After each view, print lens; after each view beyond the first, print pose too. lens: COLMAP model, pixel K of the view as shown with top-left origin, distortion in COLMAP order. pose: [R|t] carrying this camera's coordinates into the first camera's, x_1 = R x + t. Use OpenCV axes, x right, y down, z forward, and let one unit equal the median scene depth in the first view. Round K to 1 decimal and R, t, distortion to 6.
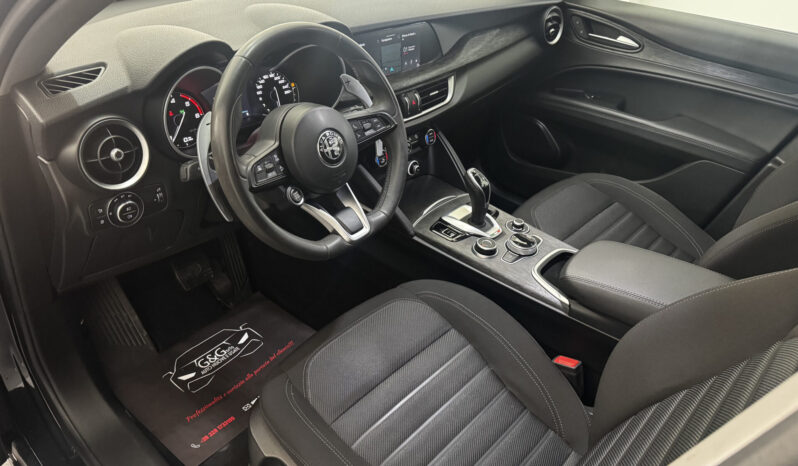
lens RADIAL K [[565.1, 0, 399.0], [0, 565.1, 233.0], [0, 0, 1]] dist [0.132959, -0.177486]
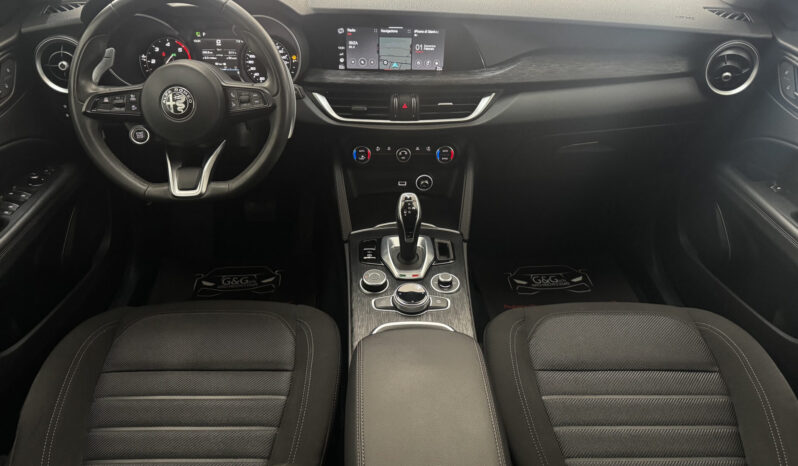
lens RADIAL K [[565.1, 0, 399.0], [0, 565.1, 233.0], [0, 0, 1]] dist [0.132959, -0.177486]
pose [[0.674500, 0.361852, -0.643516, 0.665095], [-0.373882, 0.919029, 0.124891, -0.153759], [0.636602, 0.156360, 0.755175, 0.350328]]
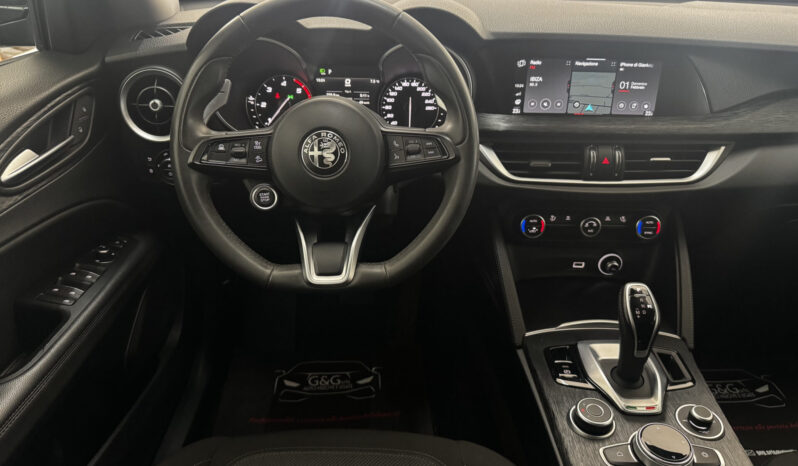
lens RADIAL K [[569.3, 0, 401.5], [0, 569.3, 233.0], [0, 0, 1]] dist [0.085906, -0.116254]
pose [[0.651447, 0.295115, -0.698945, 0.358495], [-0.387974, 0.921264, 0.027375, -0.080949], [0.651991, 0.253339, 0.714651, 0.395957]]
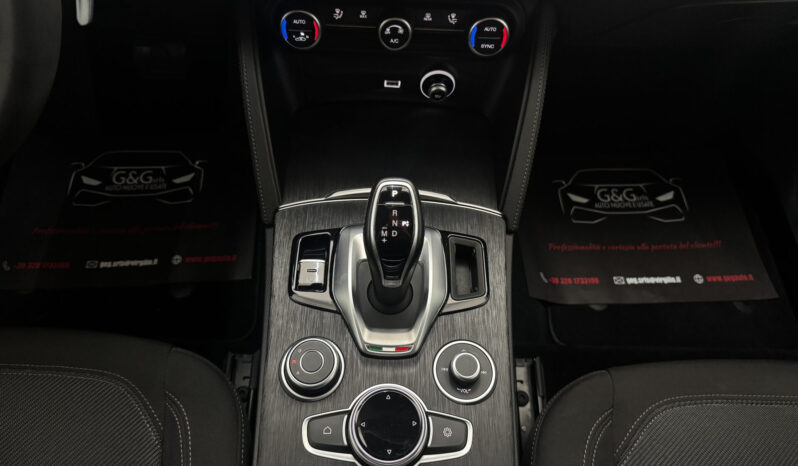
lens RADIAL K [[569.5, 0, 399.0], [0, 569.5, 233.0], [0, 0, 1]] dist [0.087265, -0.203362]
pose [[0.645525, 0.622371, -0.442664, 0.297136], [-0.411106, 0.771625, 0.485373, -0.252040], [0.643653, -0.131338, 0.753964, 0.710162]]
